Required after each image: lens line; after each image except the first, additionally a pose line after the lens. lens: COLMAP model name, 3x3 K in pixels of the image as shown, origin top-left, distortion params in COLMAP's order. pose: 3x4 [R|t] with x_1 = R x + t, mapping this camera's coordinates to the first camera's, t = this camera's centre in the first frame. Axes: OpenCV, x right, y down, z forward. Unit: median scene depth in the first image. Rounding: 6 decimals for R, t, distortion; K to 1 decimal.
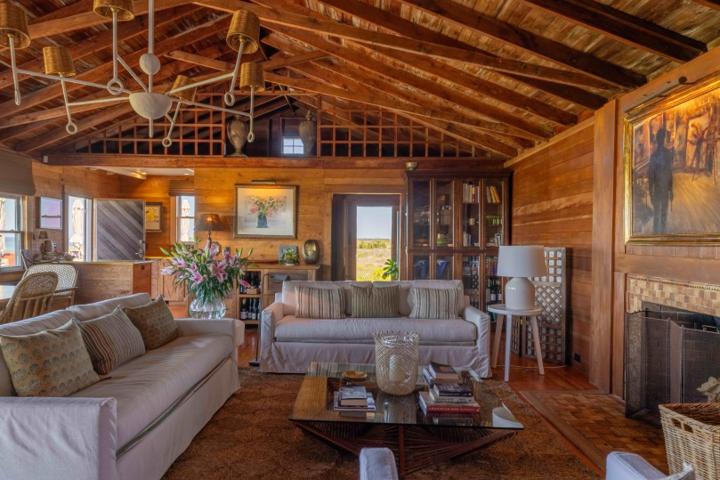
lens RADIAL K [[489.6, 0, 340.0], [0, 489.6, 244.3], [0, 0, 1]] dist [-0.001067, -0.002511]
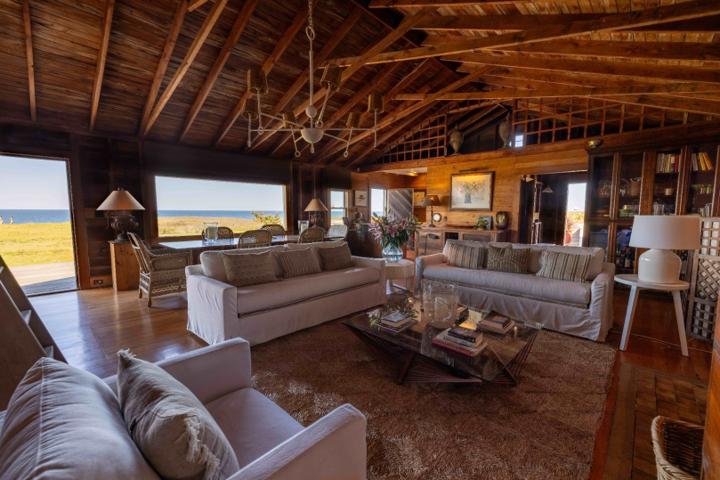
lens RADIAL K [[300.9, 0, 358.4], [0, 300.9, 240.9], [0, 0, 1]] dist [0.007381, -0.000226]
pose [[0.744404, 0.059957, -0.665032, 0.218958], [-0.003901, 0.996334, 0.085460, 0.002528], [0.667718, -0.061022, 0.741909, 0.120445]]
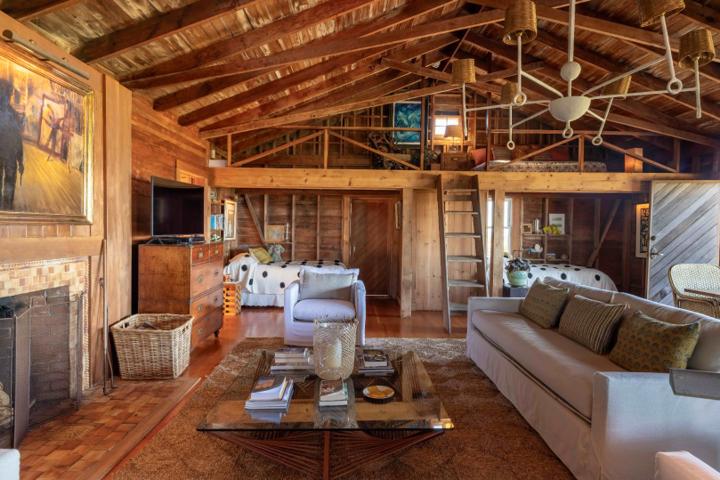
lens RADIAL K [[398.4, 0, 358.8], [0, 398.4, 242.9], [0, 0, 1]] dist [0.001020, 0.001299]
pose [[-0.998481, -0.024366, -0.049412, 0.050423], [-0.026497, 0.998726, 0.042956, -0.005610], [0.048302, 0.044200, -0.997854, 0.828425]]
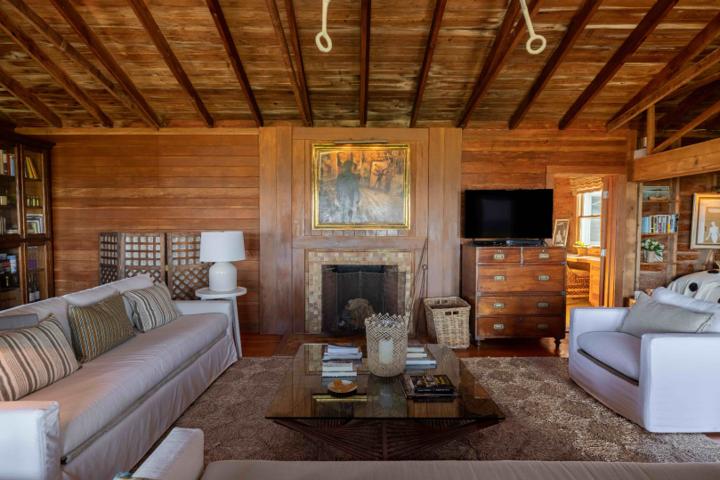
lens RADIAL K [[367.9, 0, 359.0], [0, 367.9, 241.0], [0, 0, 1]] dist [-0.002302, -0.001301]
pose [[-0.038877, -0.049178, 0.998033, -0.303155], [0.004821, 0.998767, 0.049402, -0.010604], [-0.999232, 0.006732, -0.038592, 0.496053]]
